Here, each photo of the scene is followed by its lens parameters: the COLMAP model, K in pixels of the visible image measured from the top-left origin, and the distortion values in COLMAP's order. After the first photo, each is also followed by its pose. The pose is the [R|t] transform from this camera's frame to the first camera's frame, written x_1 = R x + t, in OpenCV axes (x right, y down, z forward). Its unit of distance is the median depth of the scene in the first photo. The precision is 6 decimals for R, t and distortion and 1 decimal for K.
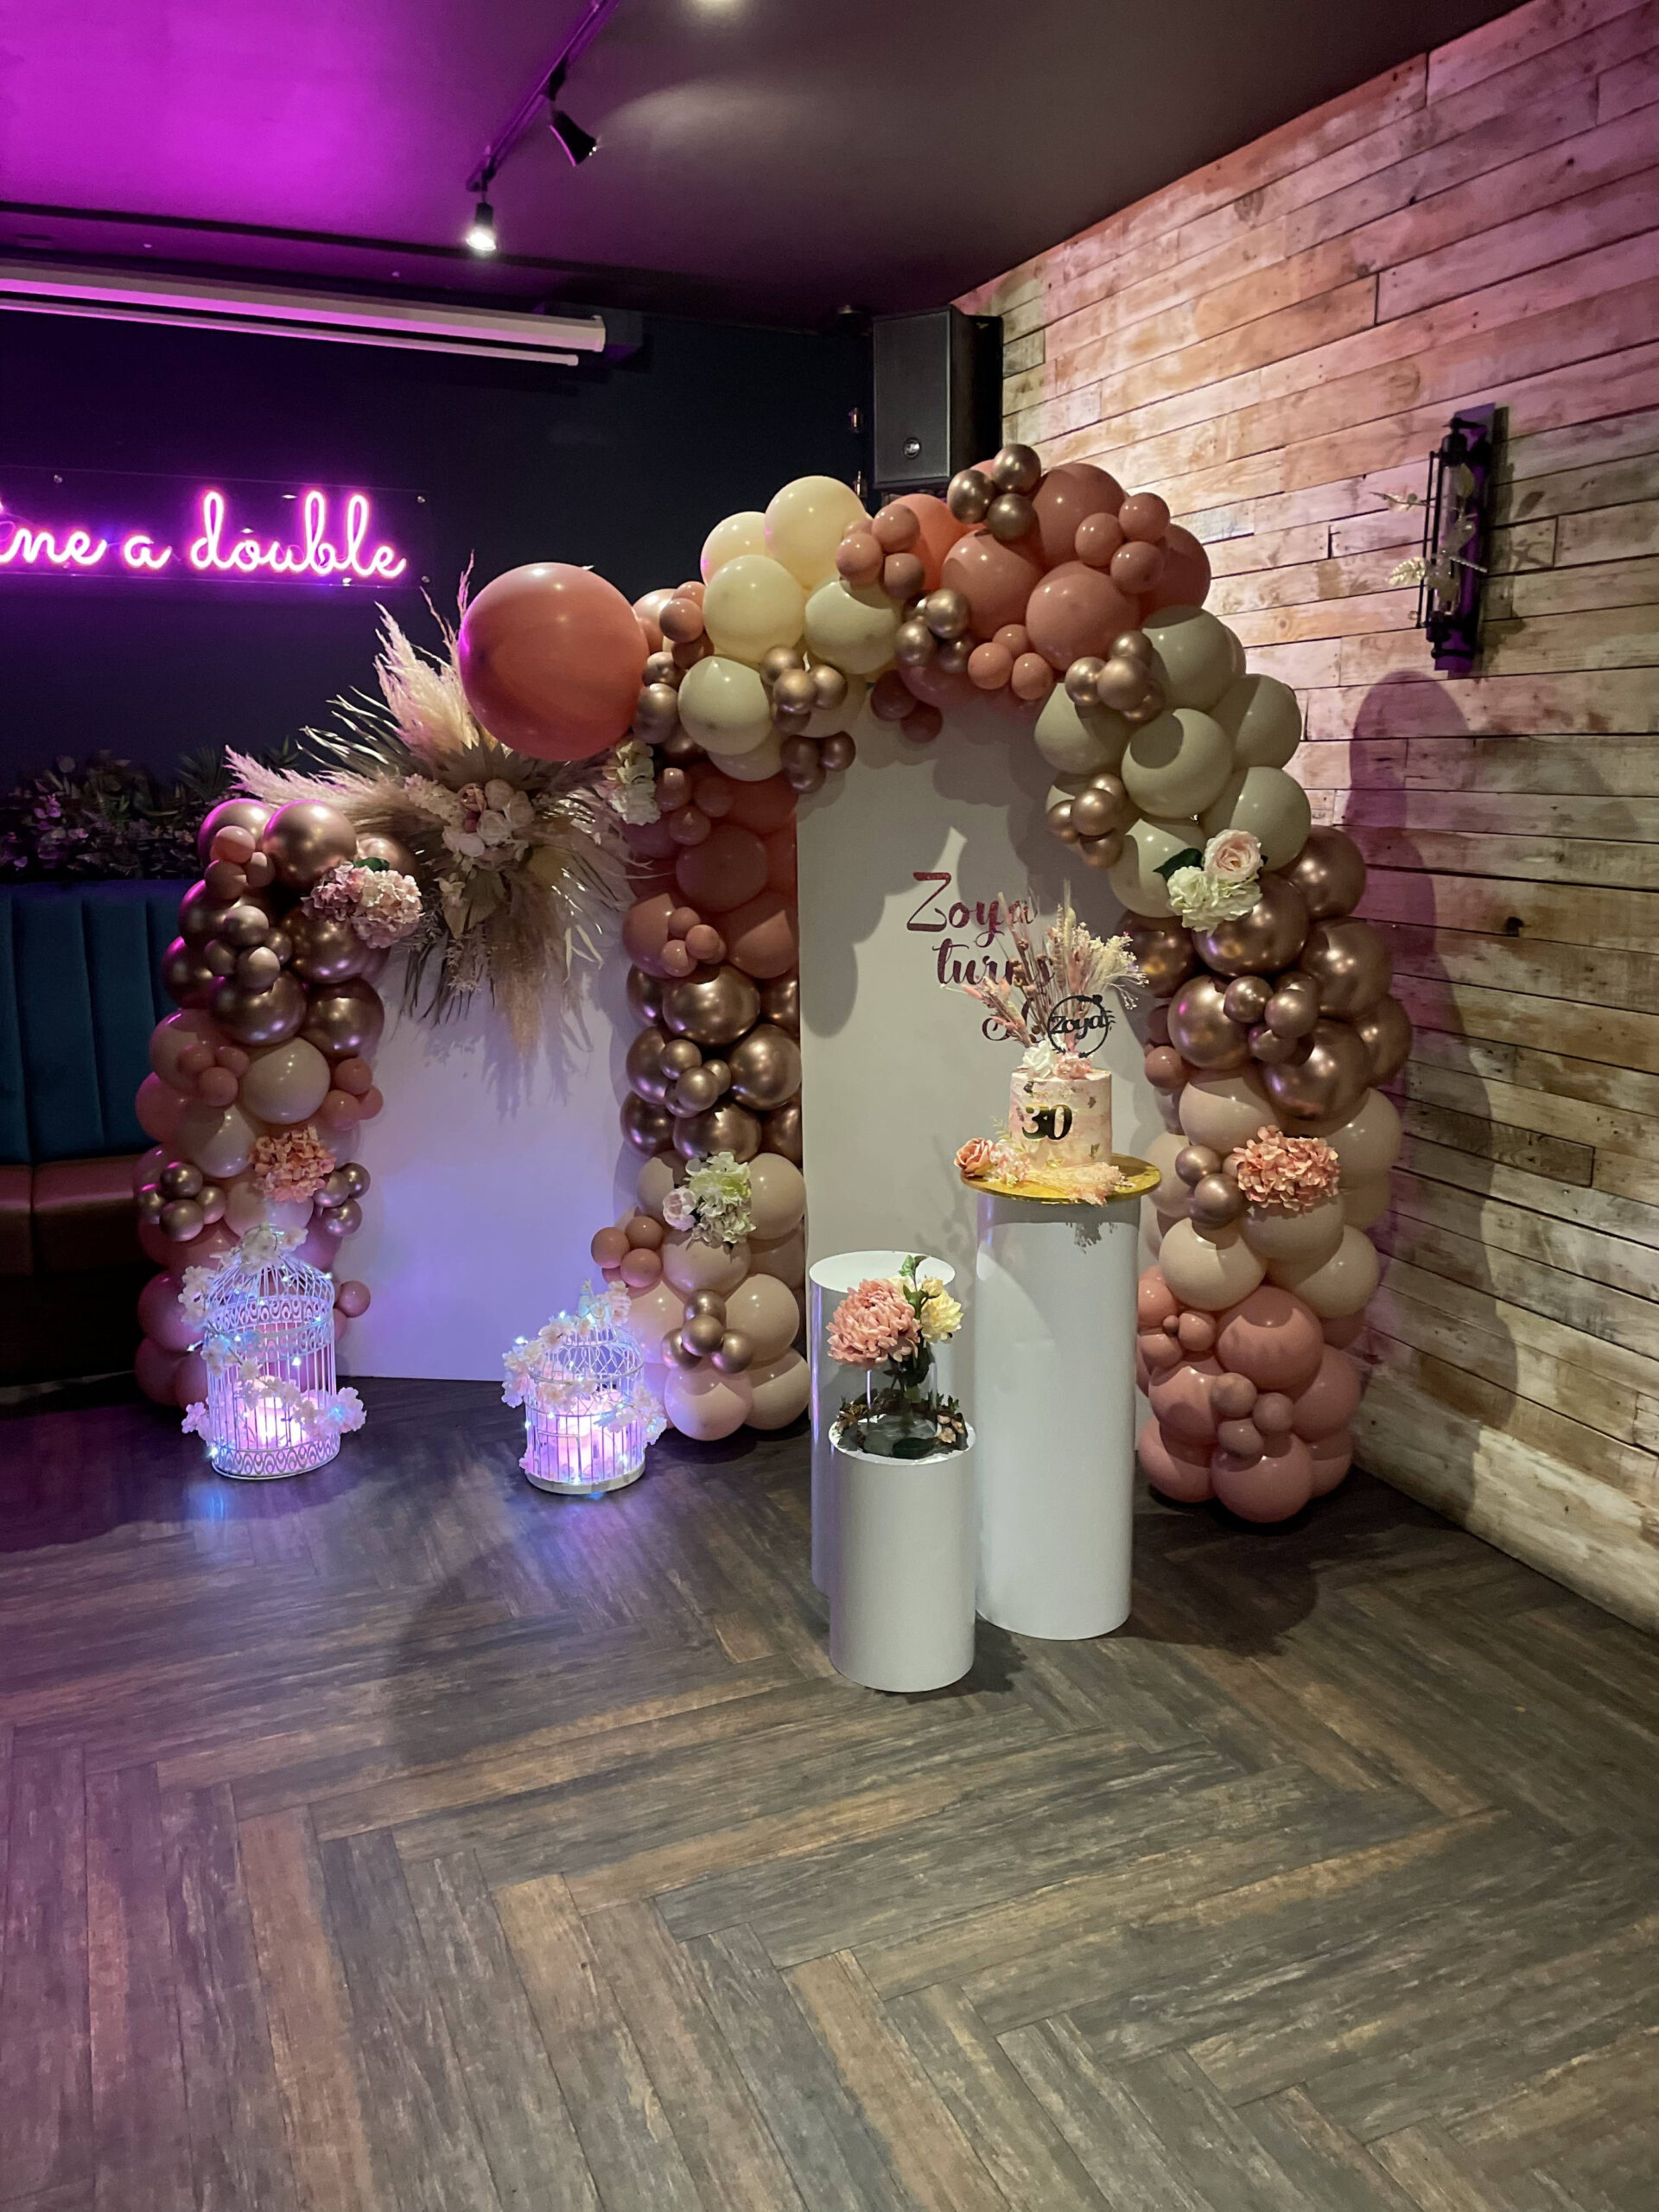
lens RADIAL K [[1701.5, 0, 812.2], [0, 1701.5, 1084.6], [0, 0, 1]] dist [0.060577, -0.074030]
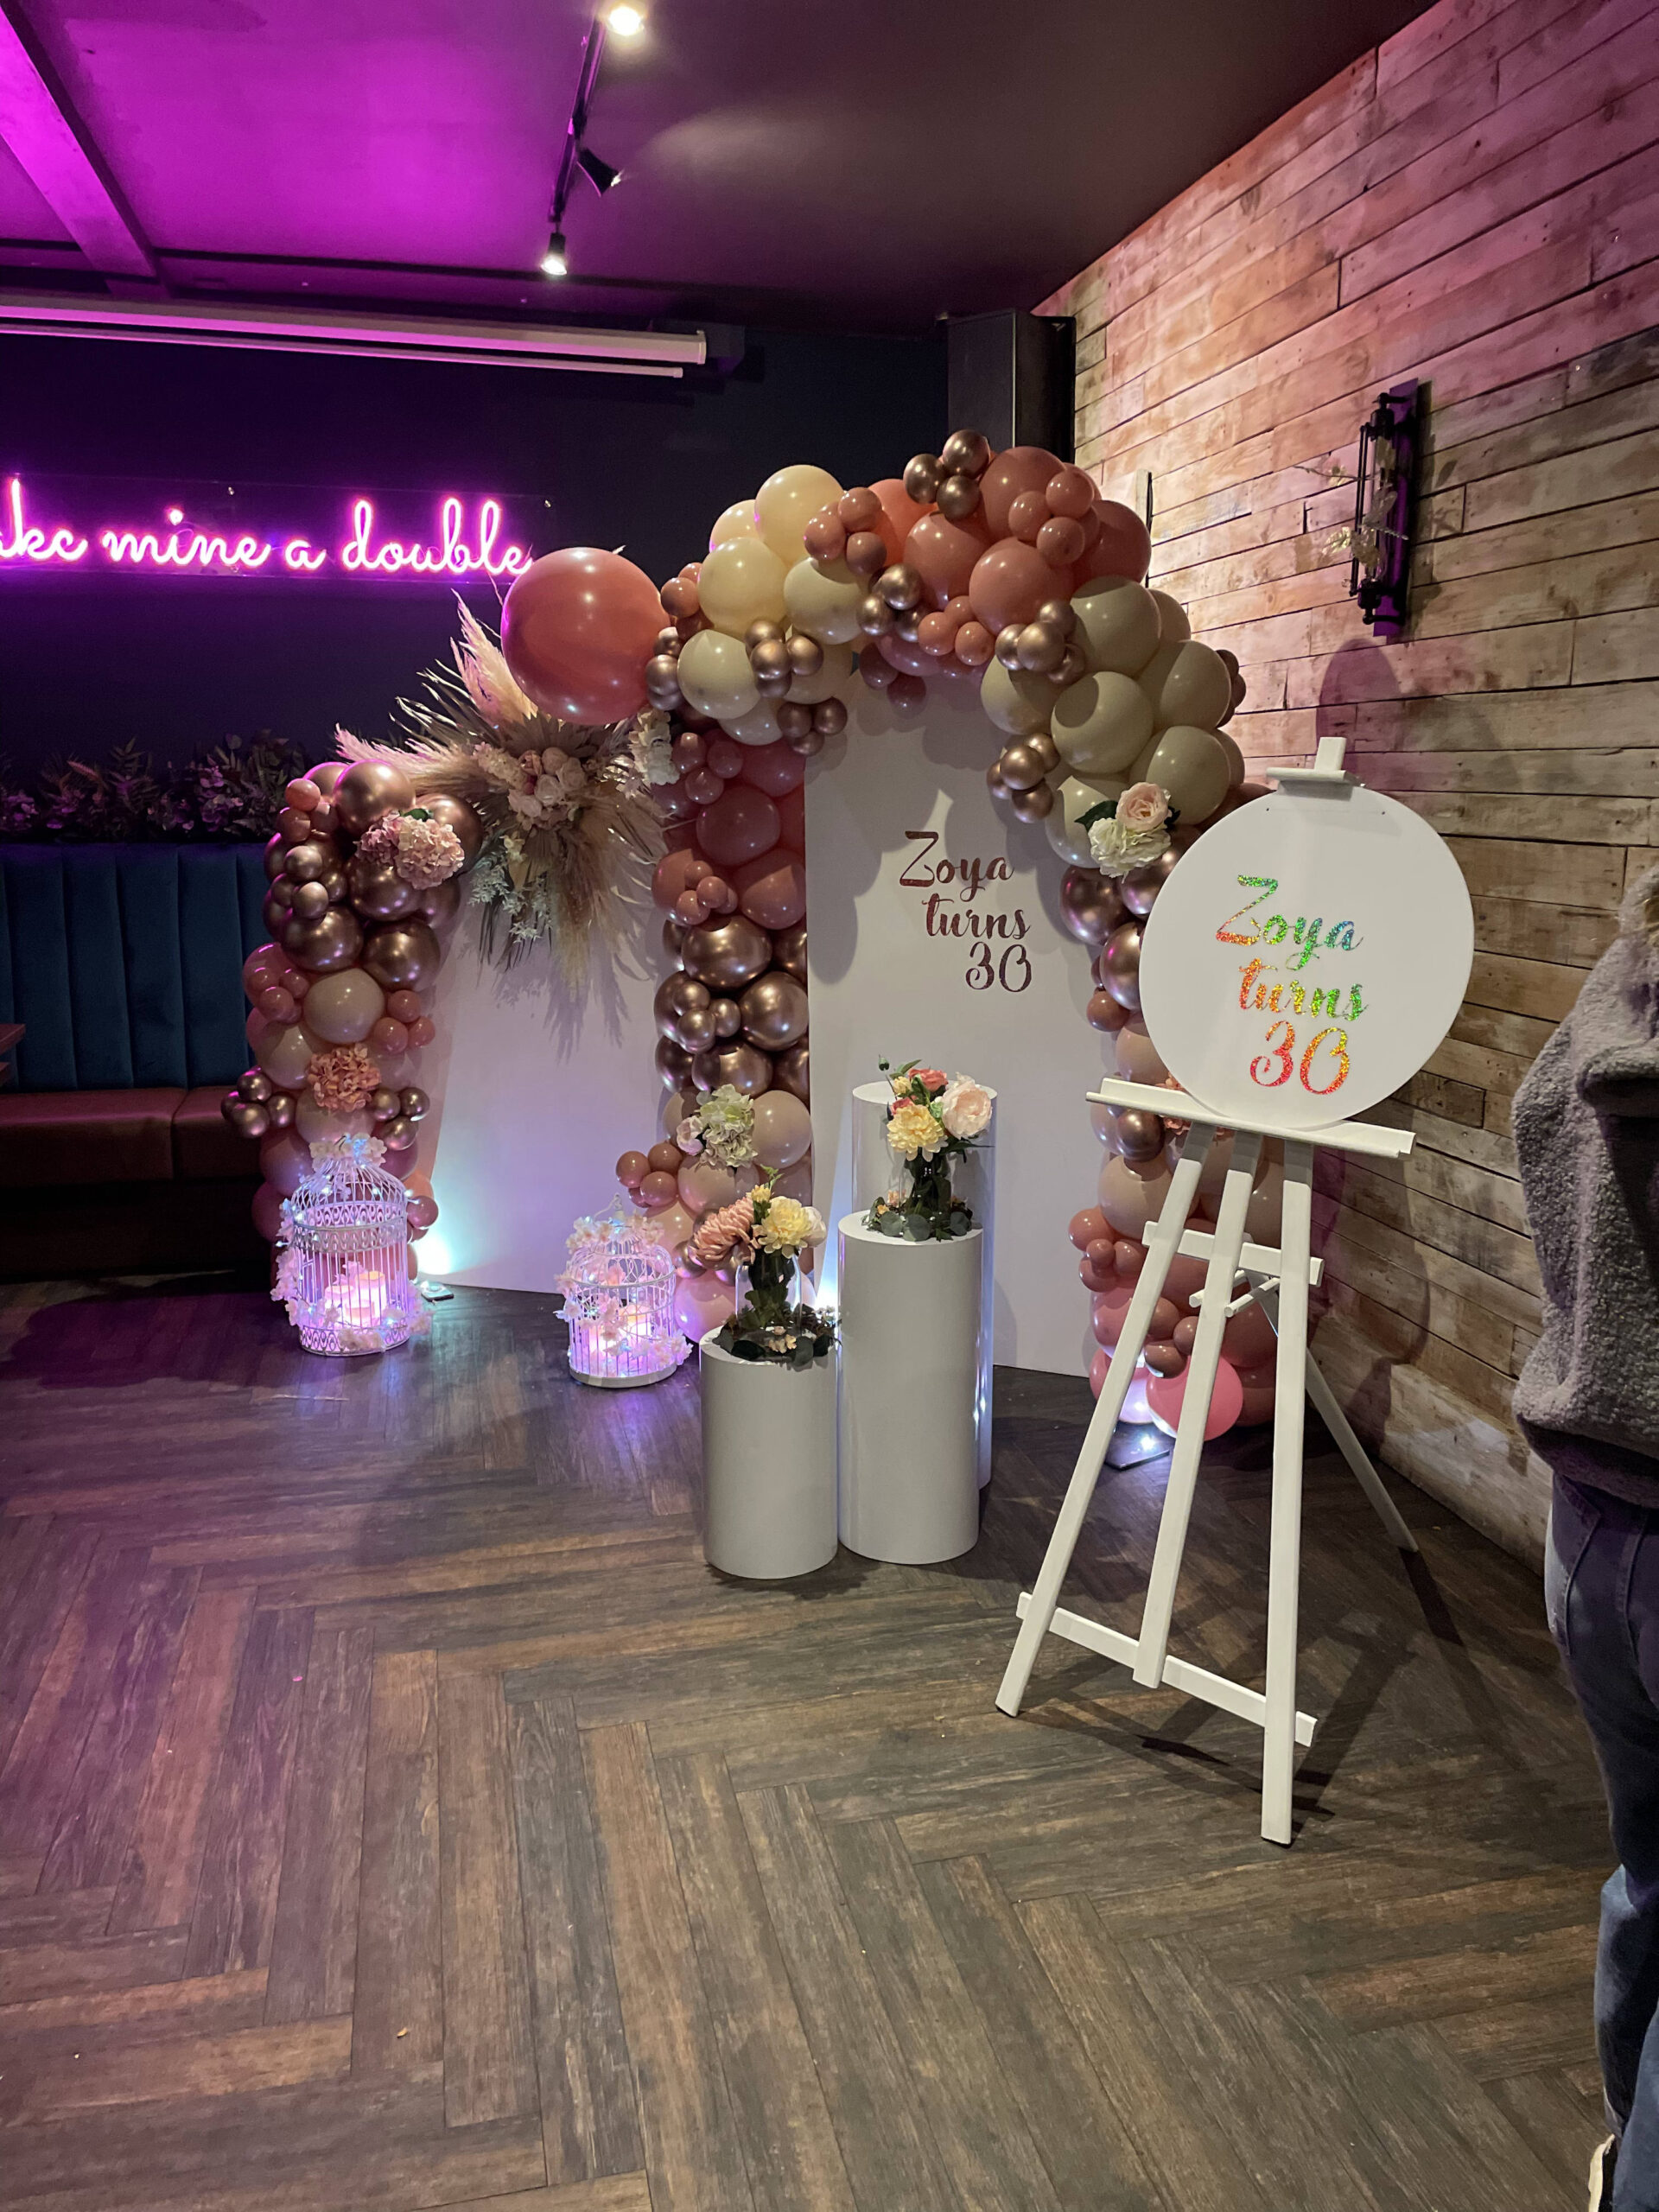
lens RADIAL K [[1701.5, 0, 838.0], [0, 1701.5, 1104.1], [0, 0, 1]] dist [0.060577, -0.074030]
pose [[0.985911, 0.036121, -0.163325, 0.219025], [-0.036353, 0.999338, 0.001568, 0.053200], [0.163274, 0.004391, 0.986571, -0.083130]]
